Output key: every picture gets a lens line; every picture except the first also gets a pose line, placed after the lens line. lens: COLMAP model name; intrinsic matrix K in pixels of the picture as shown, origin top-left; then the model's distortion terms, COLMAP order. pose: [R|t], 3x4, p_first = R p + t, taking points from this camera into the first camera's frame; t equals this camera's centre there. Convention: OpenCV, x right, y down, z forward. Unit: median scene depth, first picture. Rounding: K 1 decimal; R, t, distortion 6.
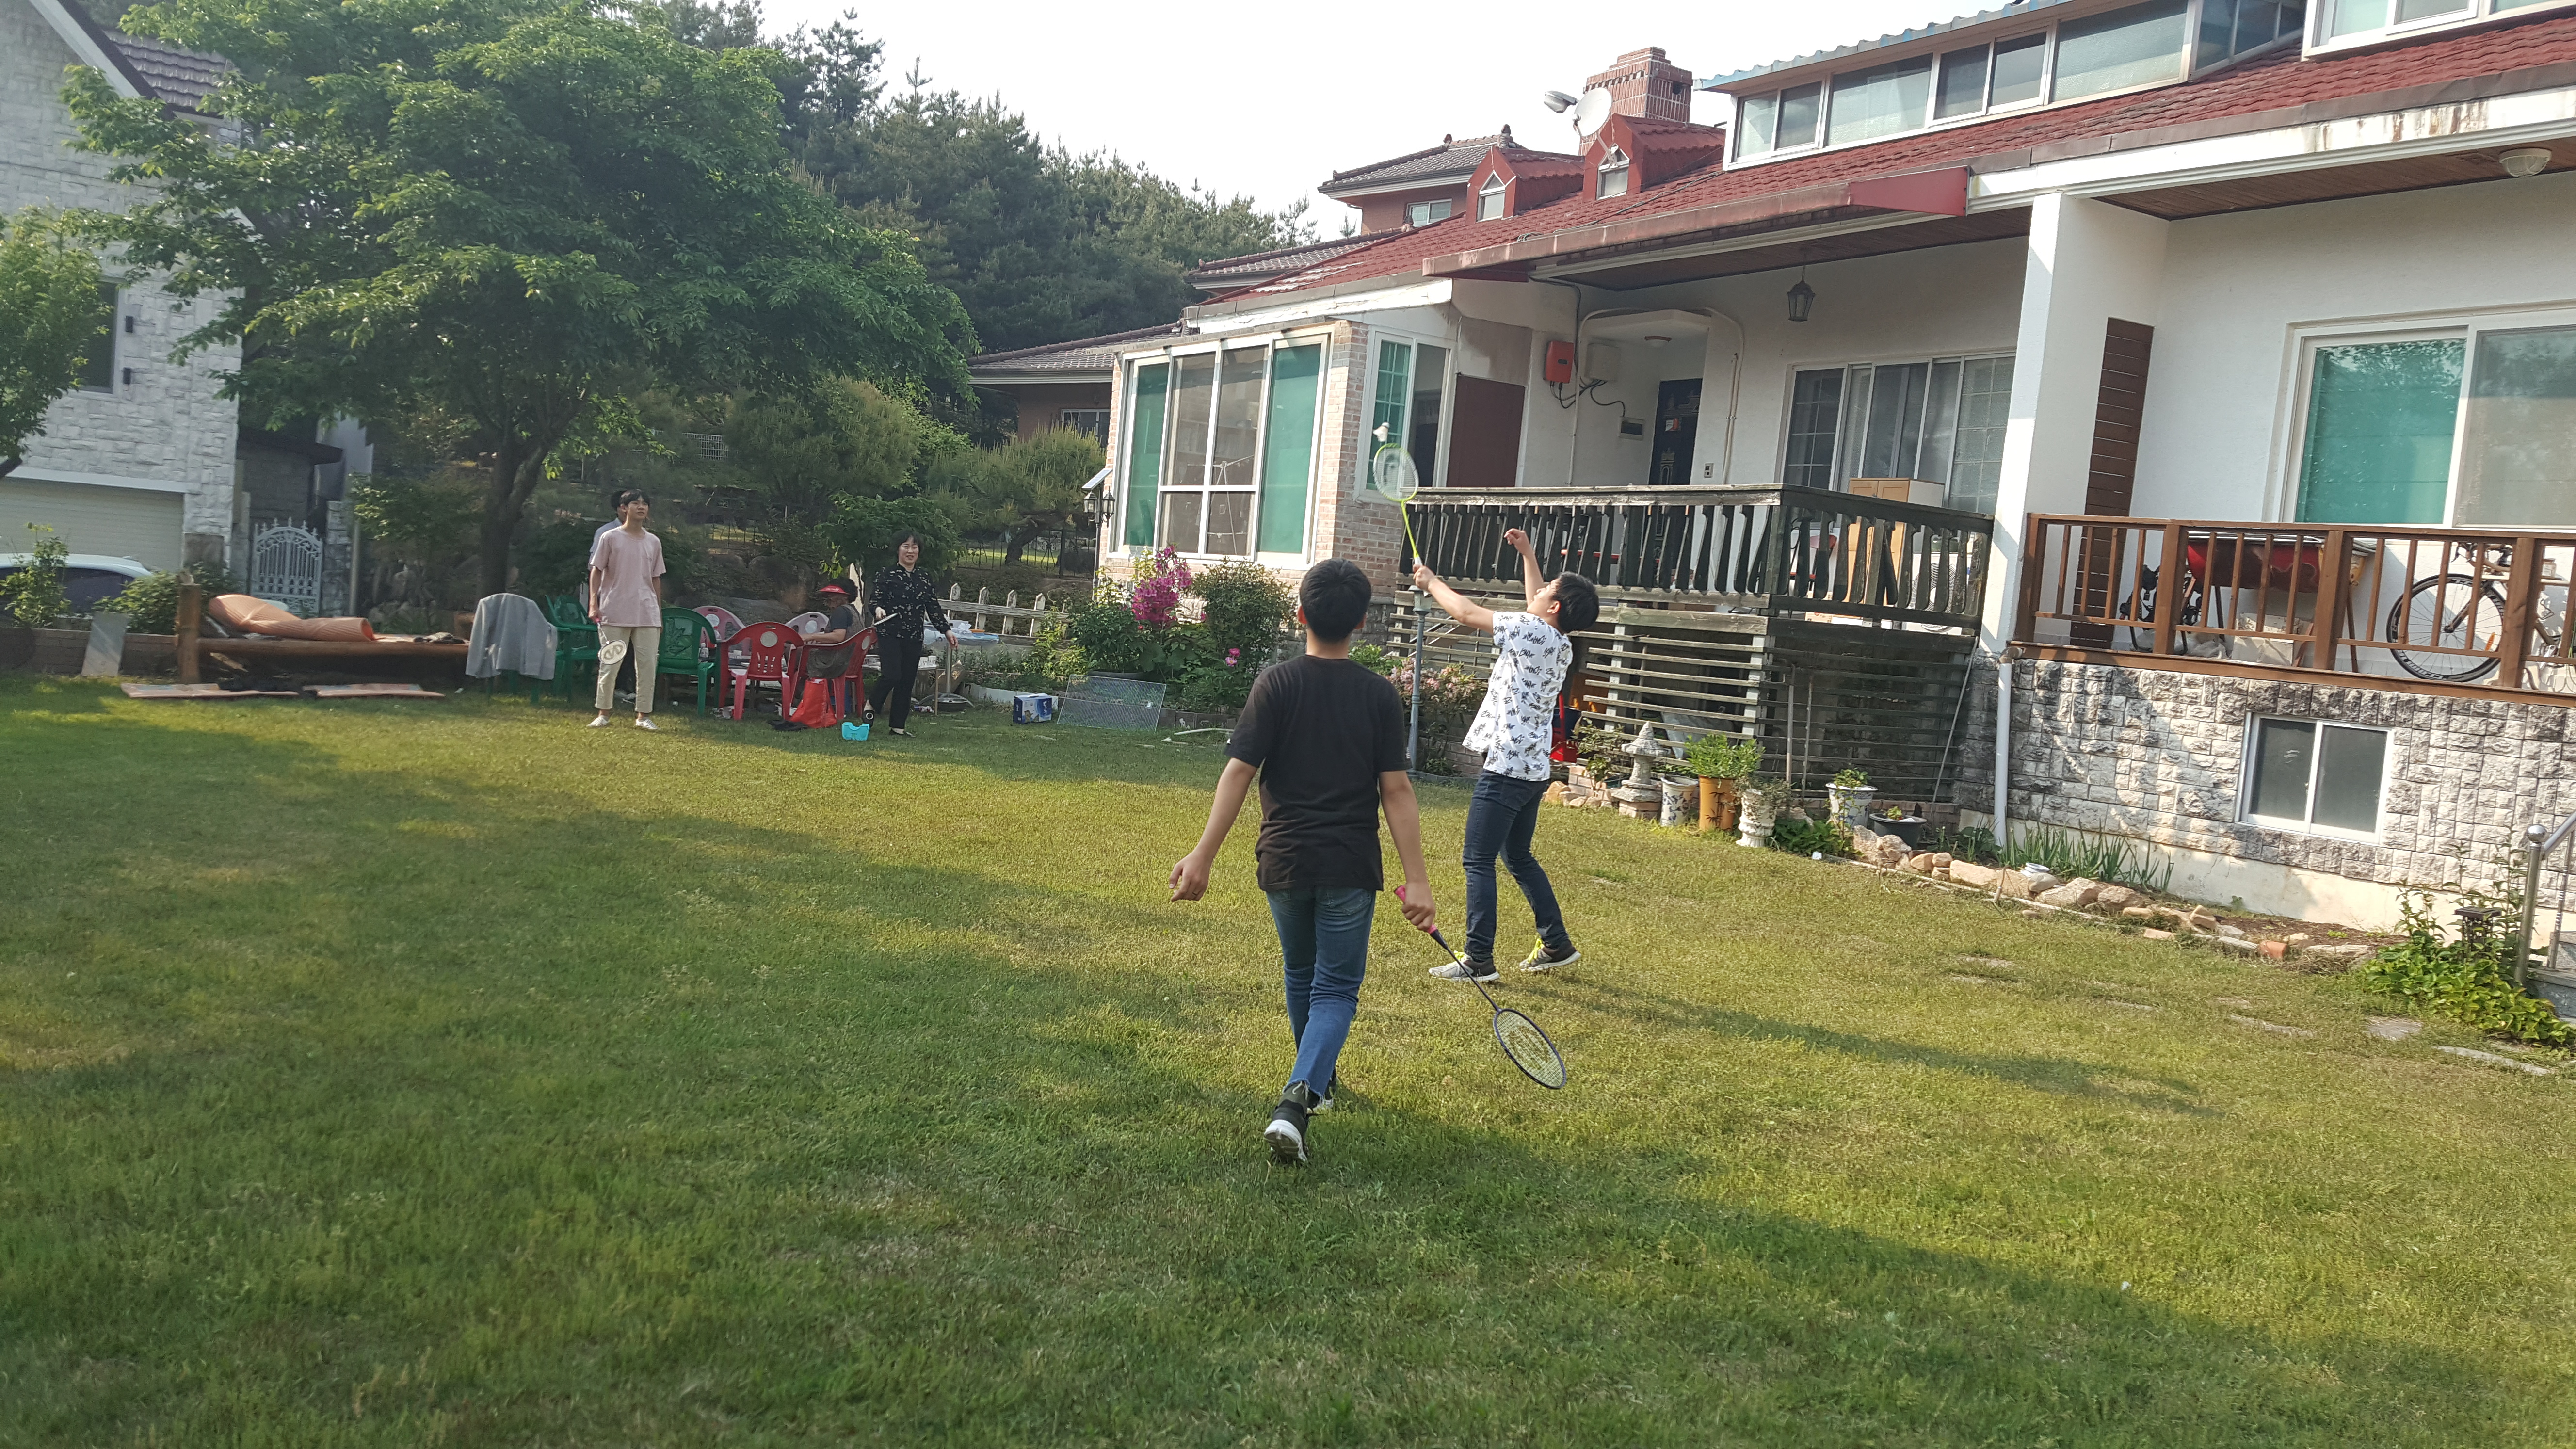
lens RADIAL K [[1914.4, 0, 1304.6], [0, 1914.4, 754.3], [0, 0, 1]] dist [0.160276, -0.266027]
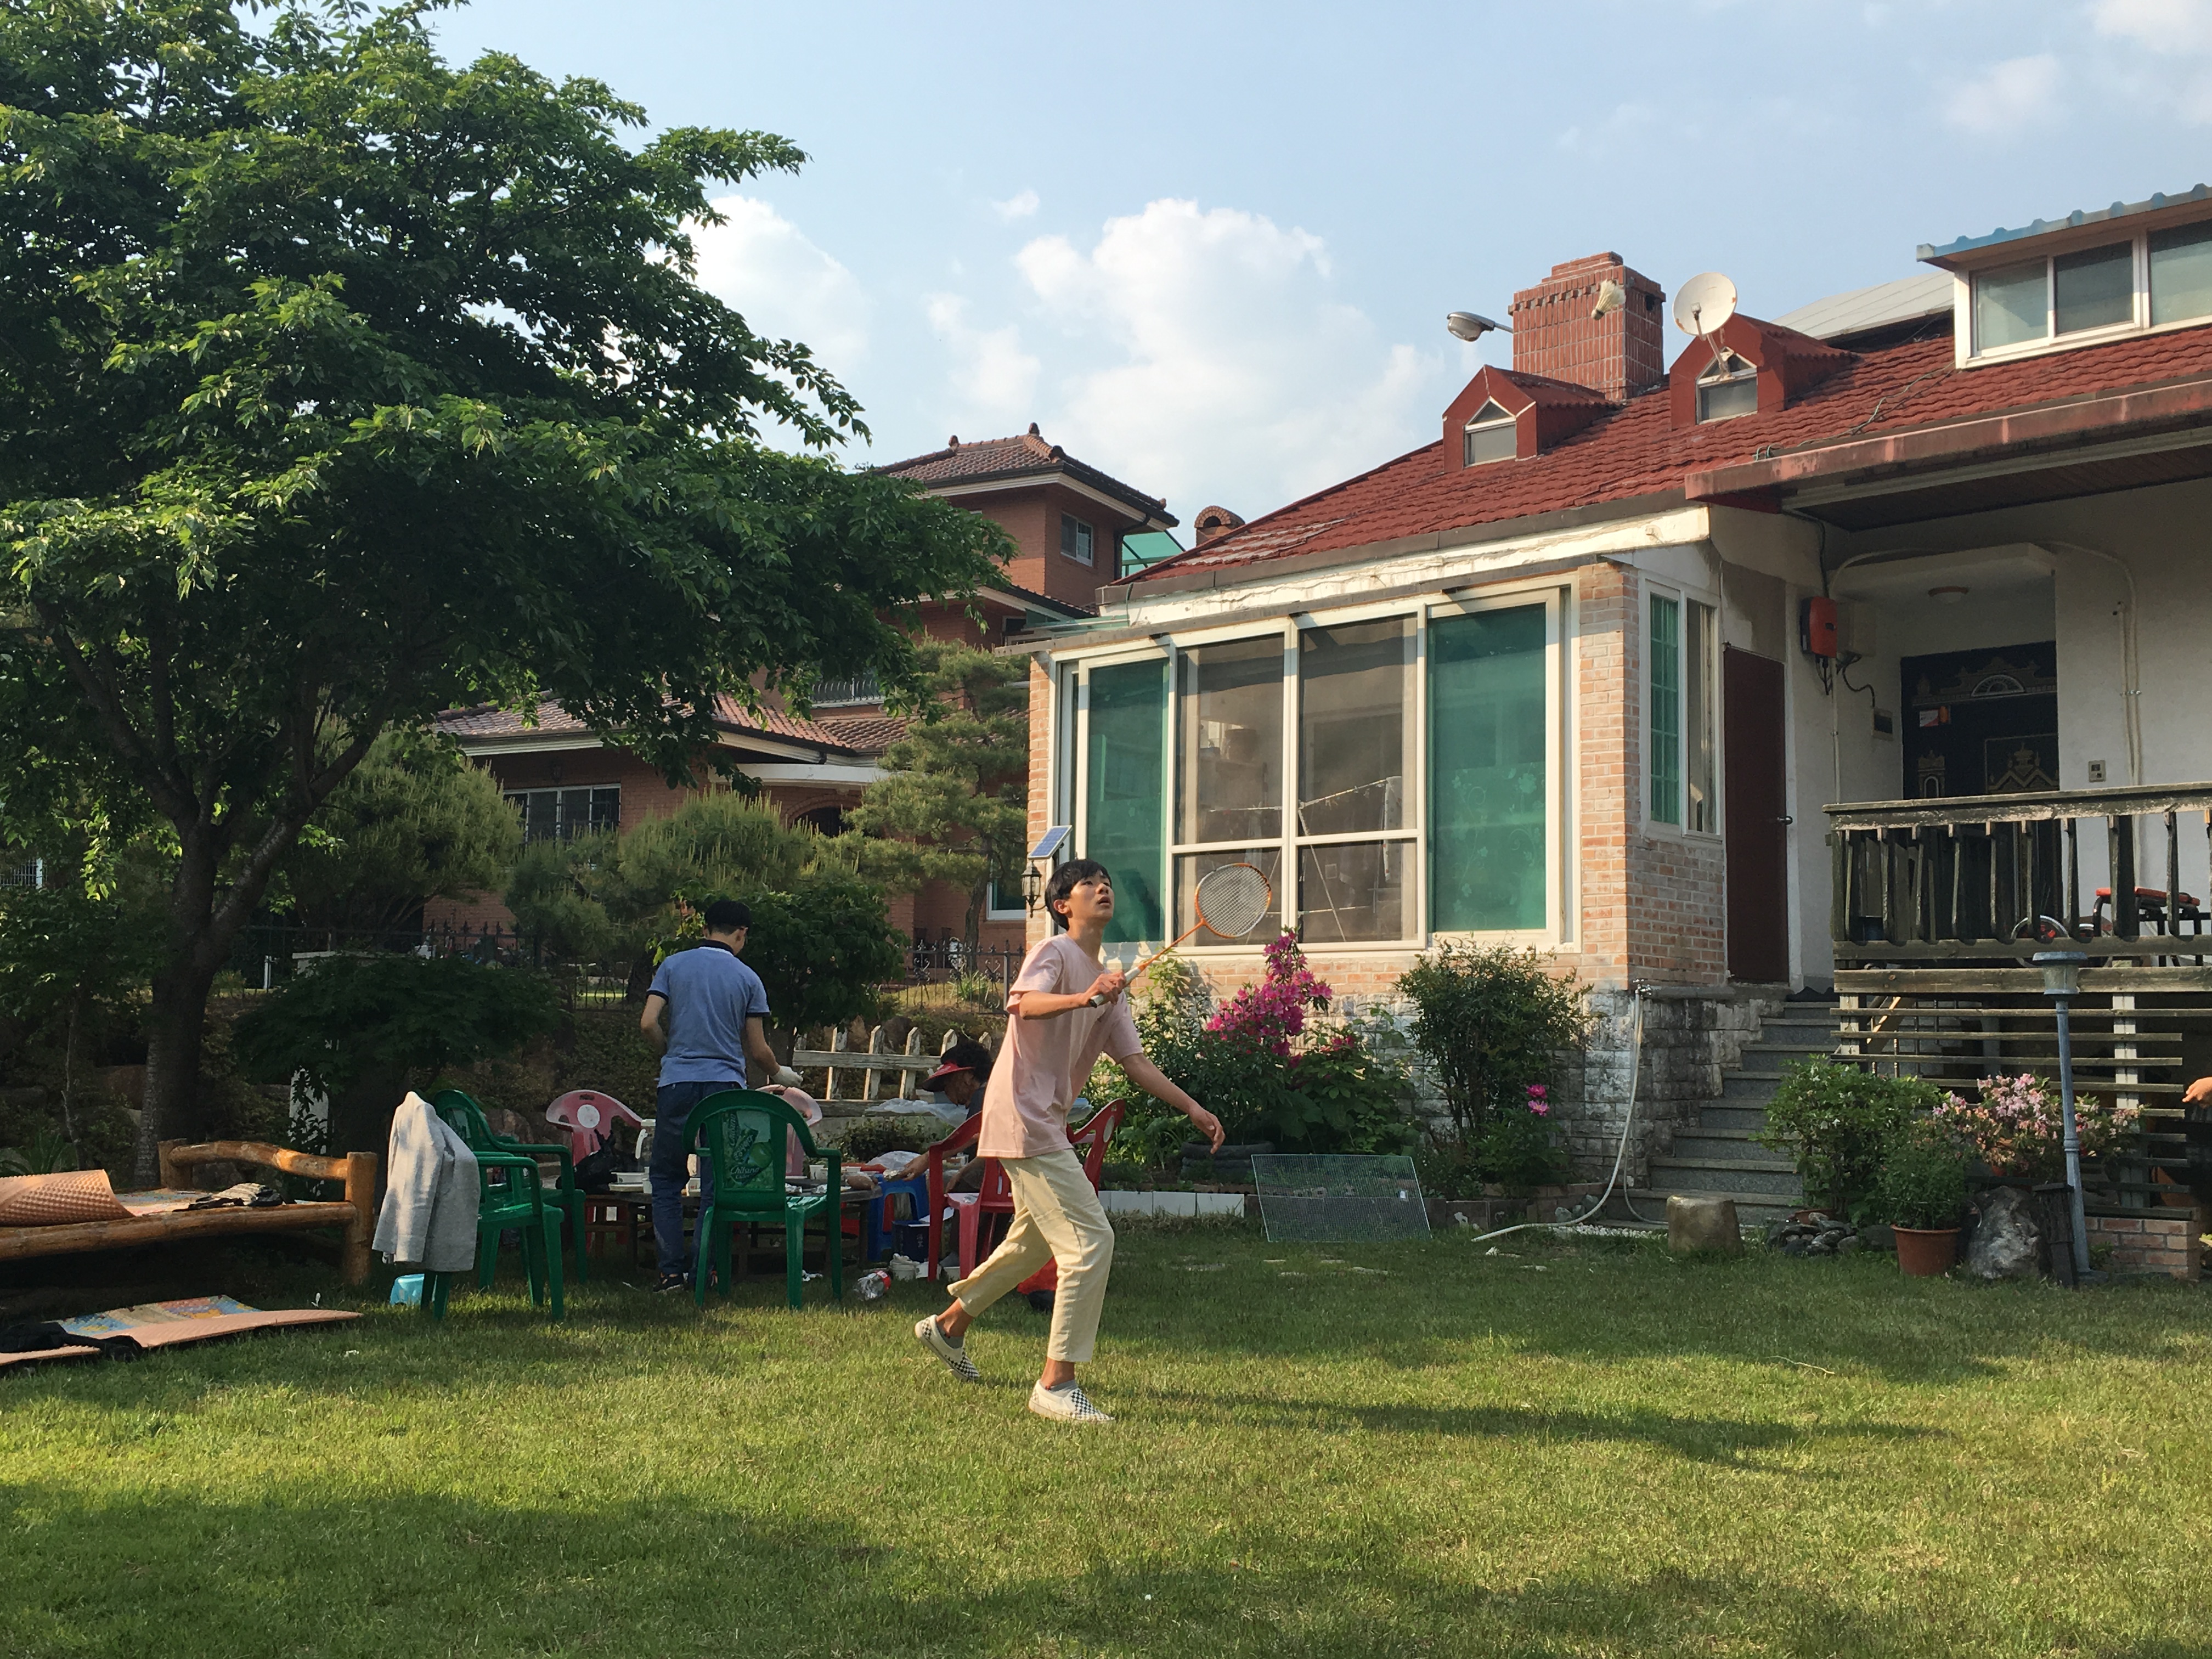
lens RADIAL K [[2275.5, 0, 1106.0], [0, 2275.5, 829.5], [0, 0, 1]] dist [0.075445, -0.038532]
pose [[0.958358, -0.048735, 0.281380, -0.338988], [0.094516, 0.983928, -0.151499, -0.035900], [-0.269475, 0.171785, 0.947562, 0.319963]]
